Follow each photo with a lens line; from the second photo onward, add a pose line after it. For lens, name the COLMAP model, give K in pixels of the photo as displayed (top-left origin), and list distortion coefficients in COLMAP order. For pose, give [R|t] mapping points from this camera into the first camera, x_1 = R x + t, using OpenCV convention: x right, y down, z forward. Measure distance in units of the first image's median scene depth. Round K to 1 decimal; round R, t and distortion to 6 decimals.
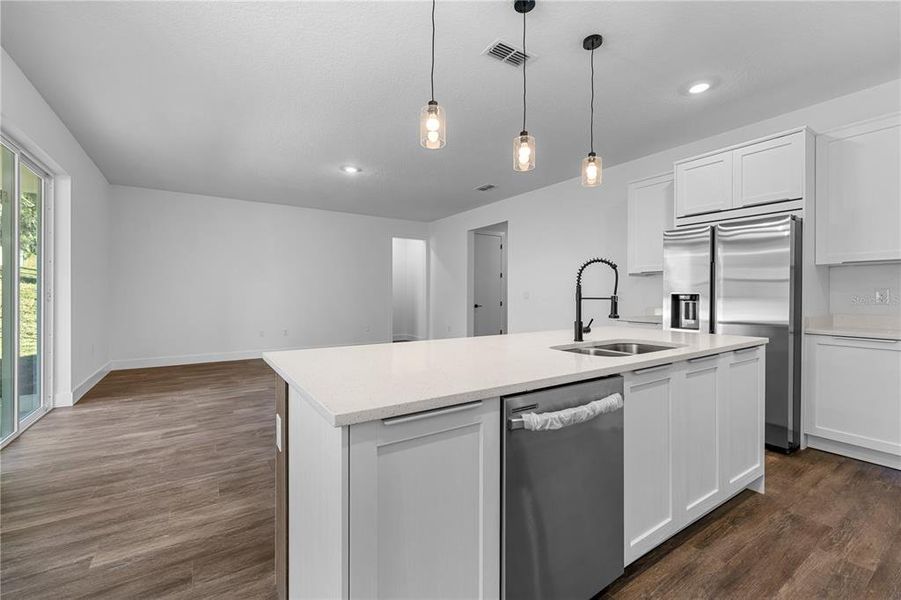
lens RADIAL K [[380.1, 0, 448.8], [0, 380.1, 297.3], [0, 0, 1]] dist [0.002073, 0.000366]
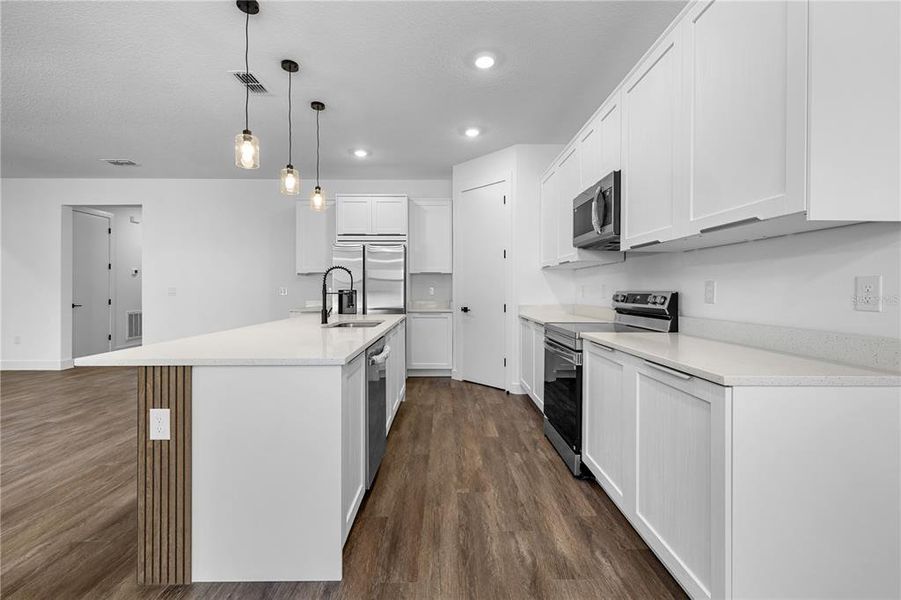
lens RADIAL K [[380.1, 0, 448.8], [0, 380.1, 297.3], [0, 0, 1]] dist [0.002073, 0.000366]
pose [[0.541768, -0.016771, 0.840361, -0.435446], [0.007266, 0.999857, 0.015270, -0.000055], [-0.840497, -0.002167, 0.541813, -0.112199]]
